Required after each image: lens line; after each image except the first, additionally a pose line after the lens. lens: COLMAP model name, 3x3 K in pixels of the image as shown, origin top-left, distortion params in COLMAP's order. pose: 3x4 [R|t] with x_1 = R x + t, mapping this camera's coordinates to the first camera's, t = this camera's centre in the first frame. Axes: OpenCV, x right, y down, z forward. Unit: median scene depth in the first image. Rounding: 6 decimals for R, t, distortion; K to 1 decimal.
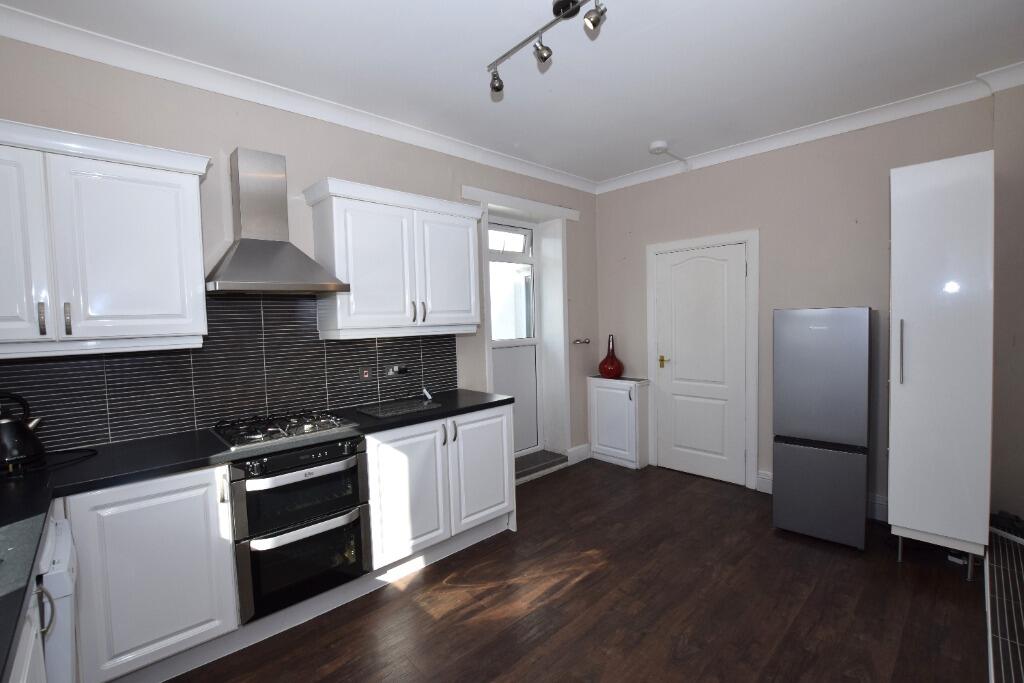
lens RADIAL K [[448.9, 0, 512.0], [0, 448.9, 341.5], [0, 0, 1]] dist [-0.033136, 0.000526]
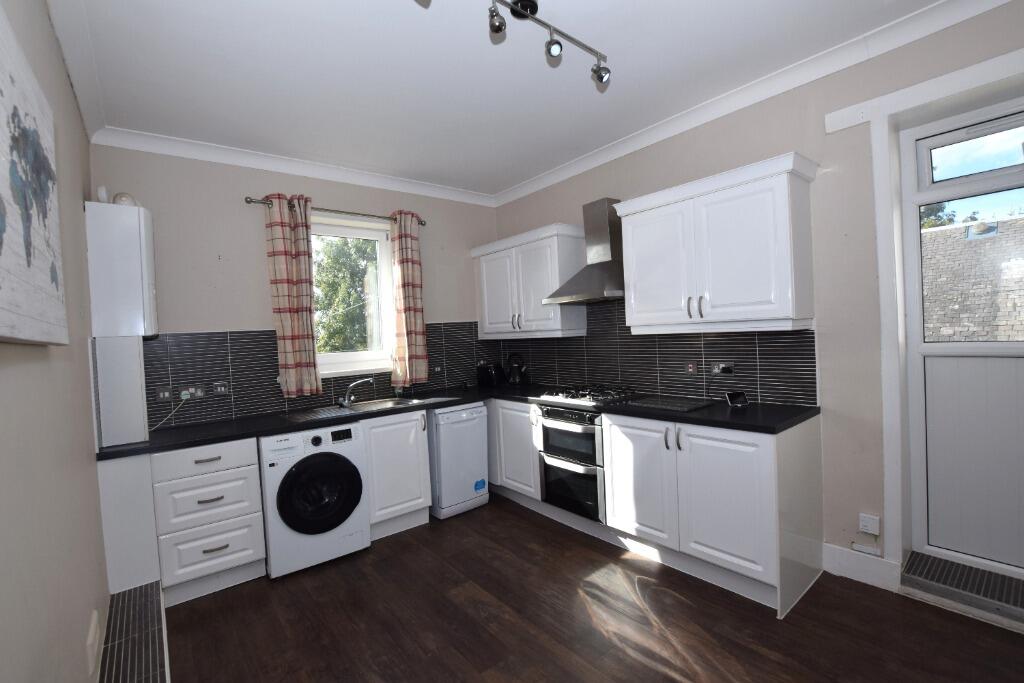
lens RADIAL K [[448.9, 0, 512.0], [0, 448.9, 341.5], [0, 0, 1]] dist [-0.033136, 0.000526]
pose [[-0.074462, 0.053071, -0.995811, 0.877301], [0.003847, 0.998591, 0.052931, -0.053397], [0.997216, 0.000111, -0.074561, 0.807012]]
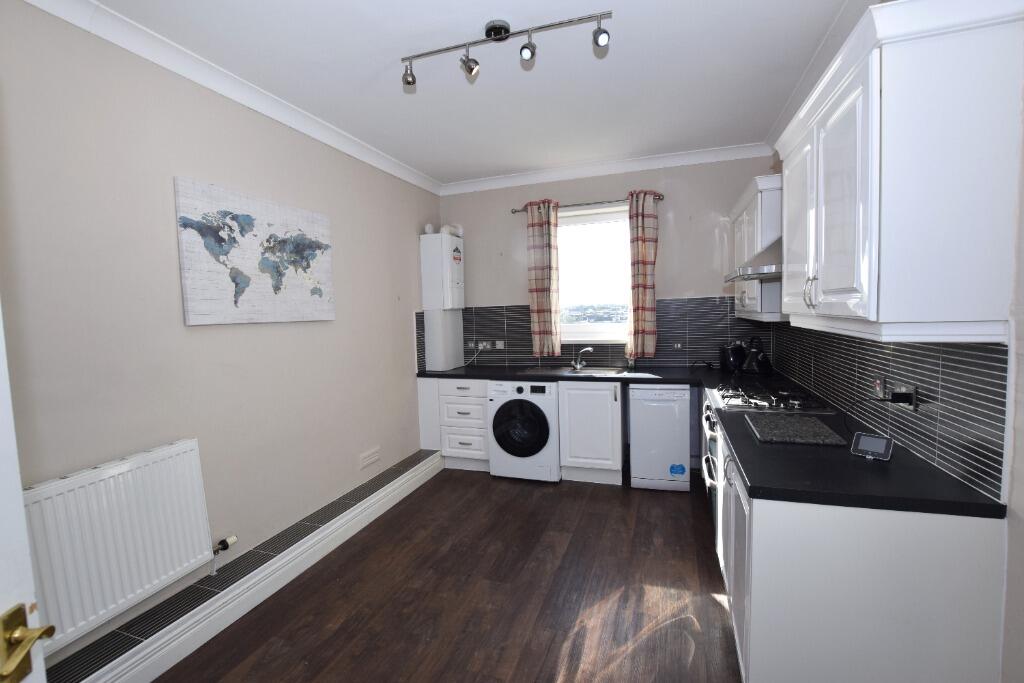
lens RADIAL K [[448.9, 0, 512.0], [0, 448.9, 341.5], [0, 0, 1]] dist [-0.033136, 0.000526]
pose [[-0.885523, 0.088424, -0.456104, 0.507973], [0.034453, 0.991516, 0.125332, -0.104928], [0.463316, 0.095270, -0.881057, 1.579807]]
